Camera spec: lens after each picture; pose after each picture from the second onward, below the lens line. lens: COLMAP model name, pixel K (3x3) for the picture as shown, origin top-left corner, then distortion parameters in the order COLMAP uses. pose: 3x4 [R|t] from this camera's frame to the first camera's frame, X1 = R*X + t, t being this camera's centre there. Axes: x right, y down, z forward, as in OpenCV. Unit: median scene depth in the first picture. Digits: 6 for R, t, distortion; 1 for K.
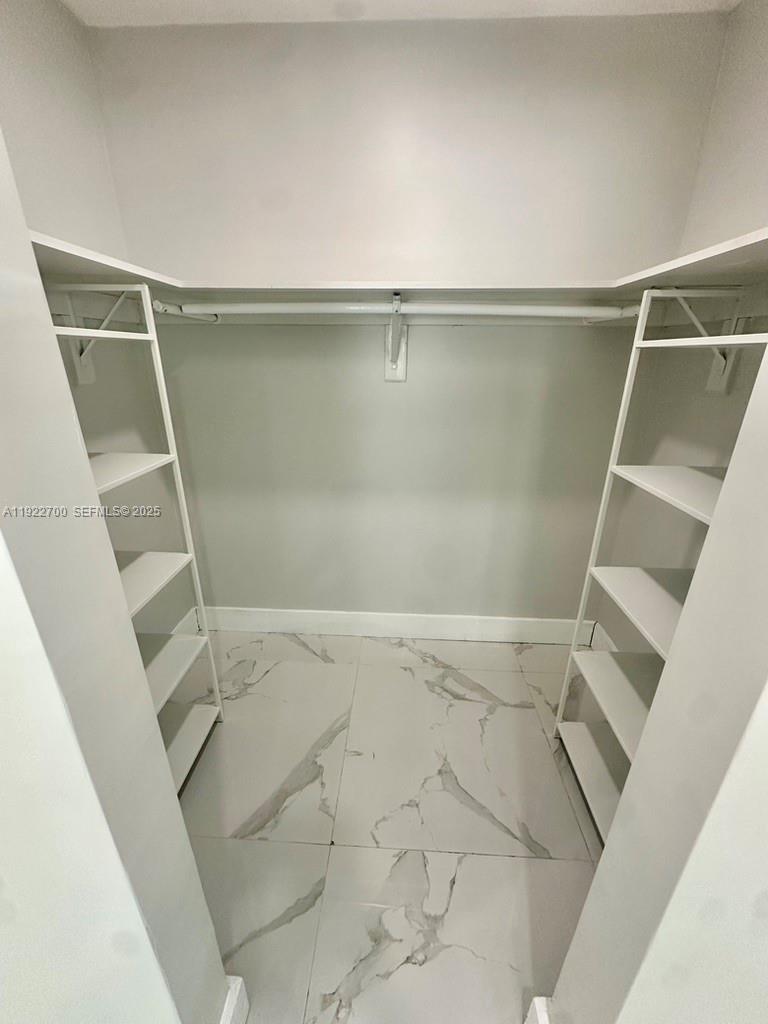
lens RADIAL K [[413.7, 0, 384.0], [0, 413.7, 512.0], [0, 0, 1]] dist [-0.000764, 0.000083]
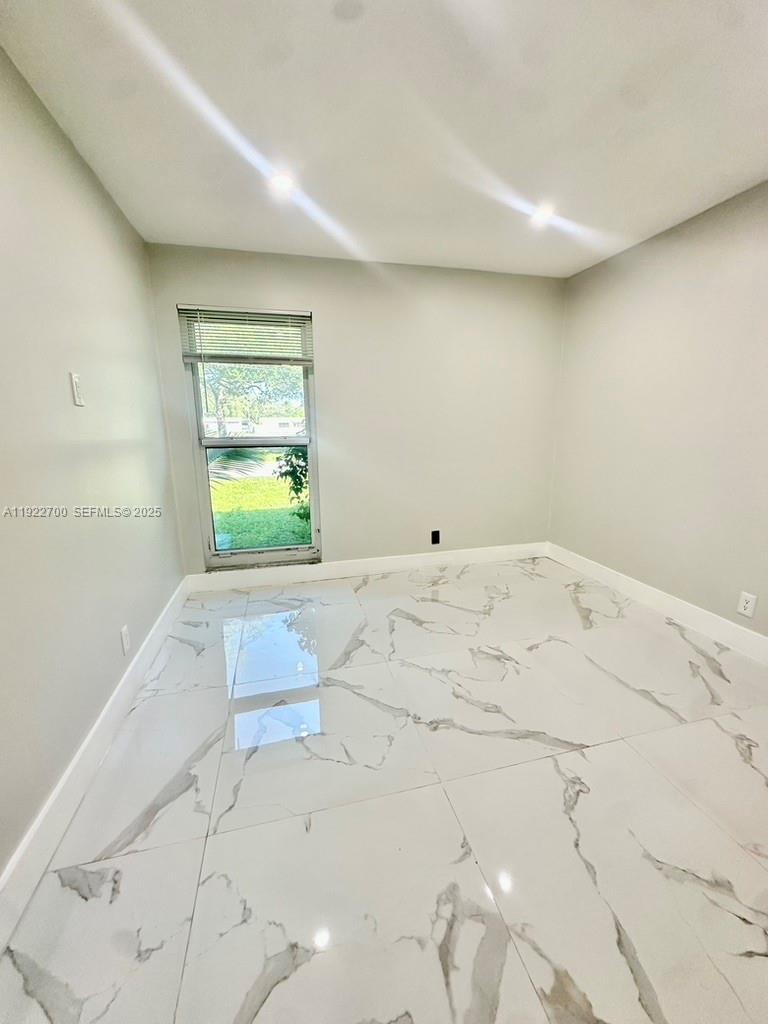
lens RADIAL K [[410.9, 0, 383.6], [0, 410.9, 513.6], [0, 0, 1]] dist [-0.002290, 0.000406]
pose [[0.288035, 0.196332, -0.937278, 0.605586], [-0.331496, 0.938686, 0.094755, -0.141137], [0.898413, 0.283411, 0.335458, 0.632570]]
